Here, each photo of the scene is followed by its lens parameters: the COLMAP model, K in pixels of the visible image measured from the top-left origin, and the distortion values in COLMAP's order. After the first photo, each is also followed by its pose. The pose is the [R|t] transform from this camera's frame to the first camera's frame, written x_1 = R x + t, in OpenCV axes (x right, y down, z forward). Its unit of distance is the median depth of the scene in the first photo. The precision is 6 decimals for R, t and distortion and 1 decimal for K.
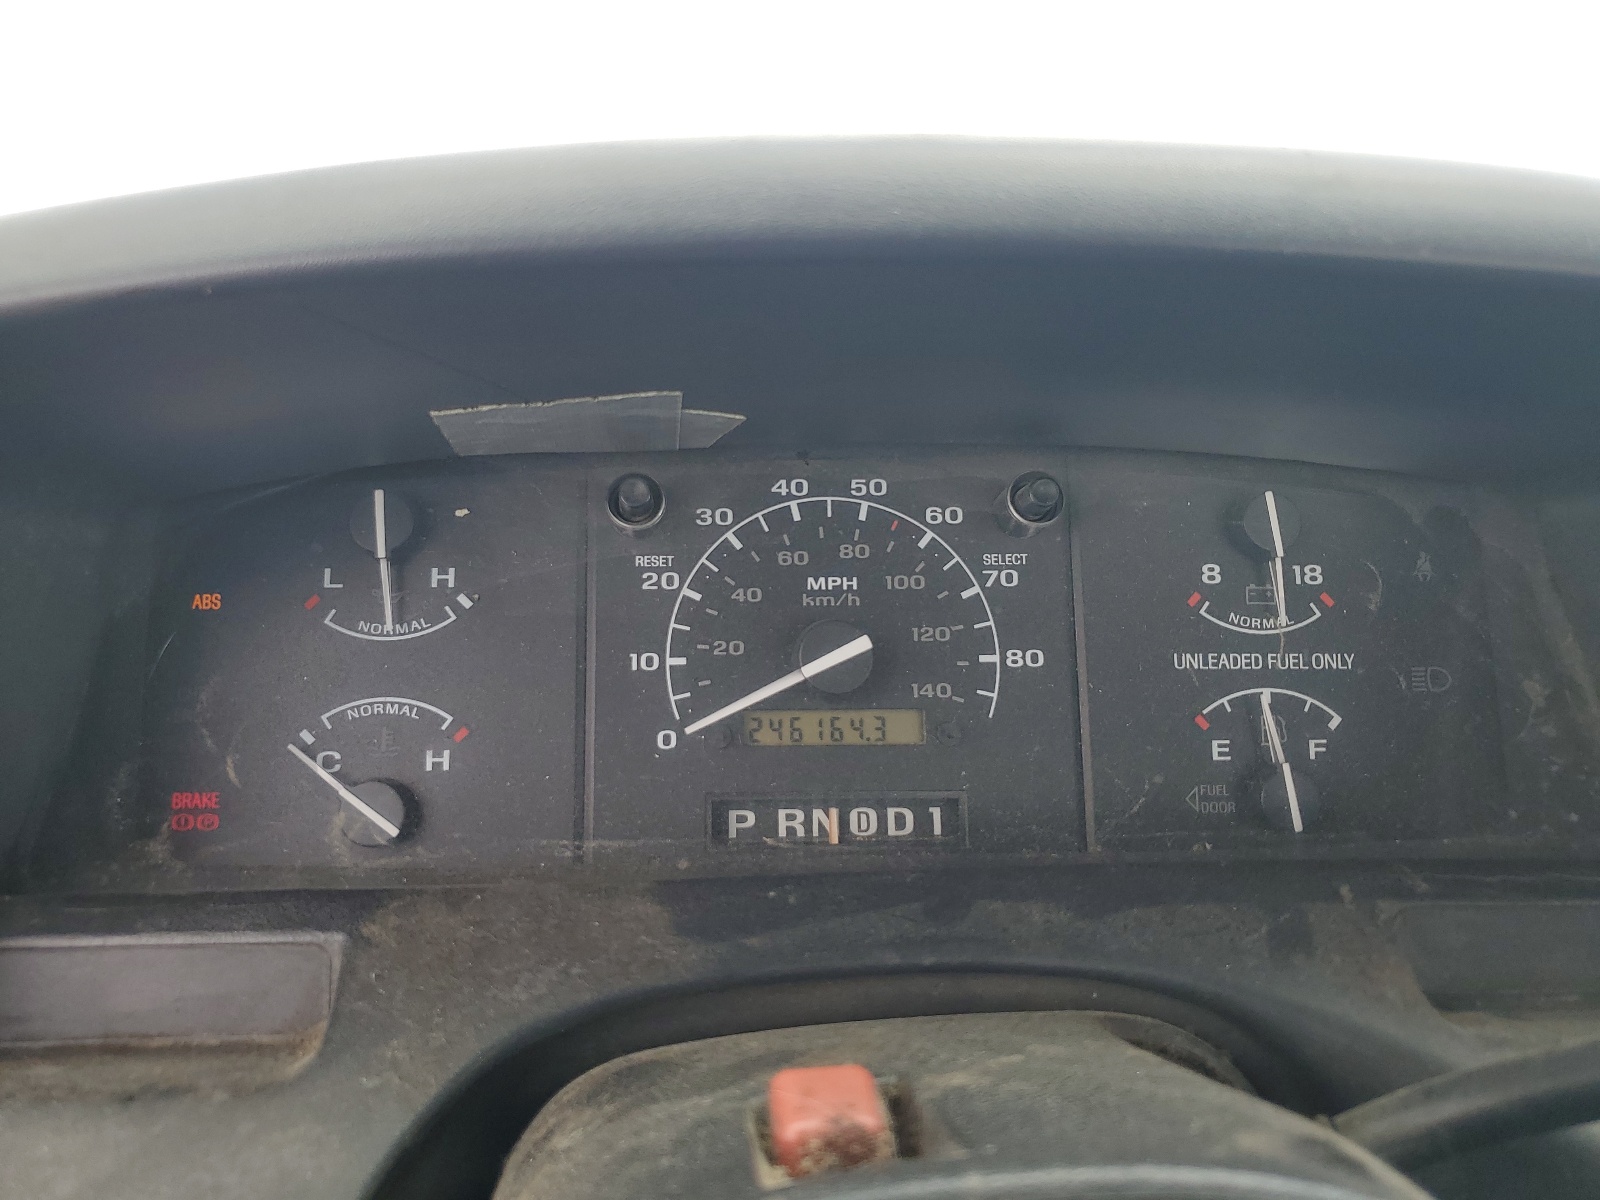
lens RADIAL K [[1297.5, 0, 800.0], [0, 1297.5, 600.0], [0, 0, 1]] dist [0.009939, -0.002804]
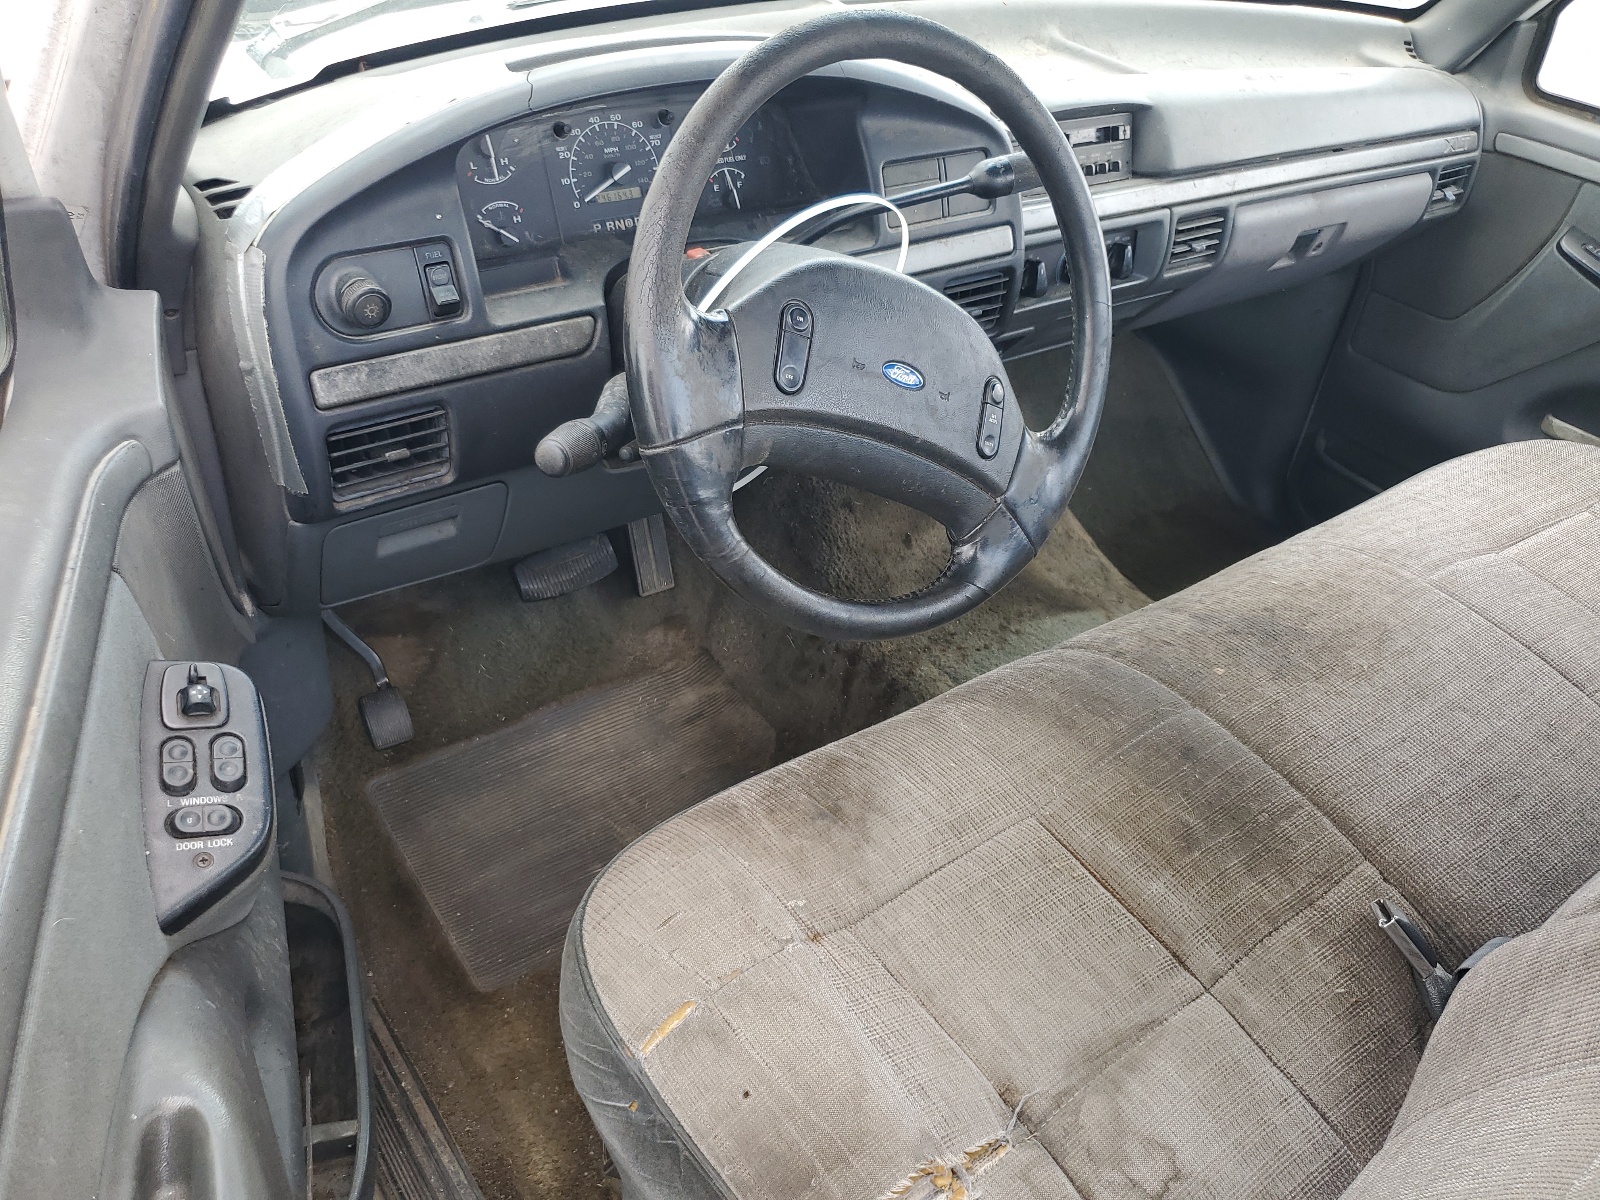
lens RADIAL K [[1297.5, 0, 800.0], [0, 1297.5, 600.0], [0, 0, 1]] dist [0.009939, -0.002804]
pose [[0.829858, -0.275812, 0.485039, -1.513980], [0.067247, 0.912388, 0.403766, -0.273239], [-0.553907, -0.302451, 0.775700, -2.211099]]
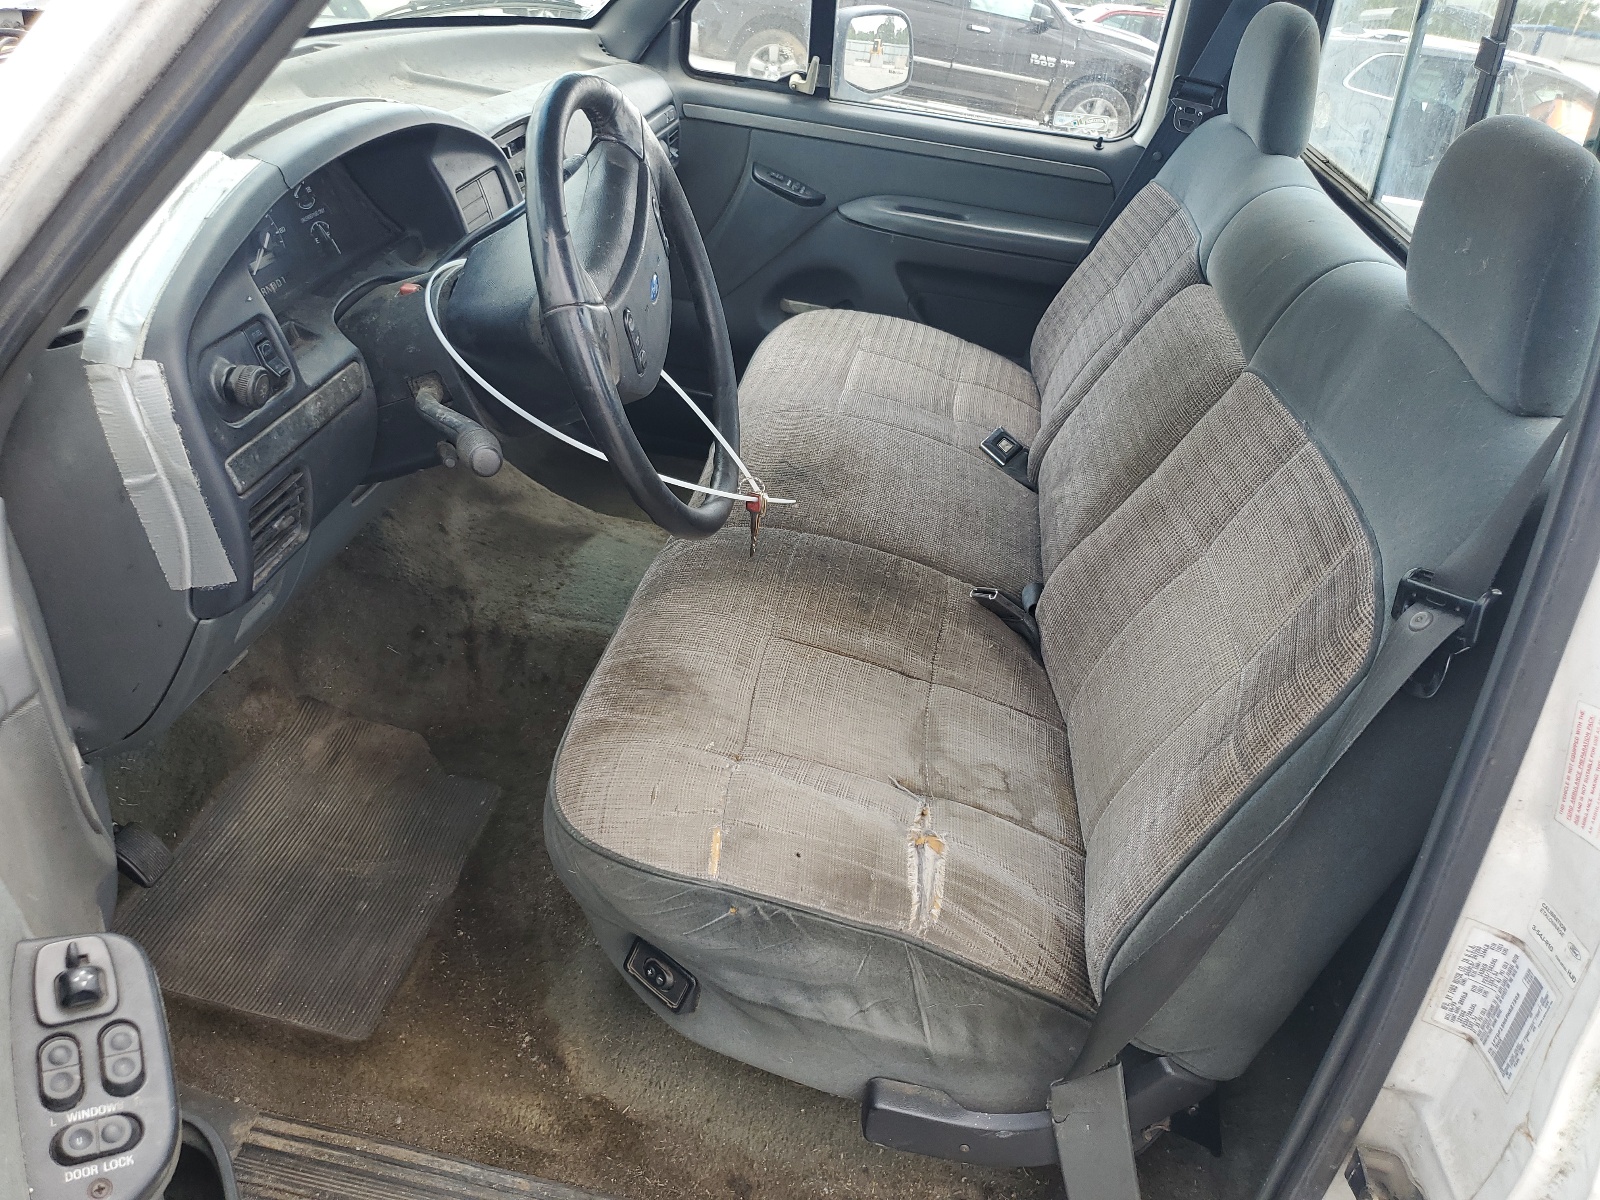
lens RADIAL K [[1297.5, 0, 800.0], [0, 1297.5, 600.0], [0, 0, 1]] dist [0.009939, -0.002804]
pose [[0.195367, -0.494260, 0.847077, -3.226928], [0.144158, 0.868811, 0.473693, -0.586037], [-0.970078, 0.029569, 0.240988, -1.316114]]
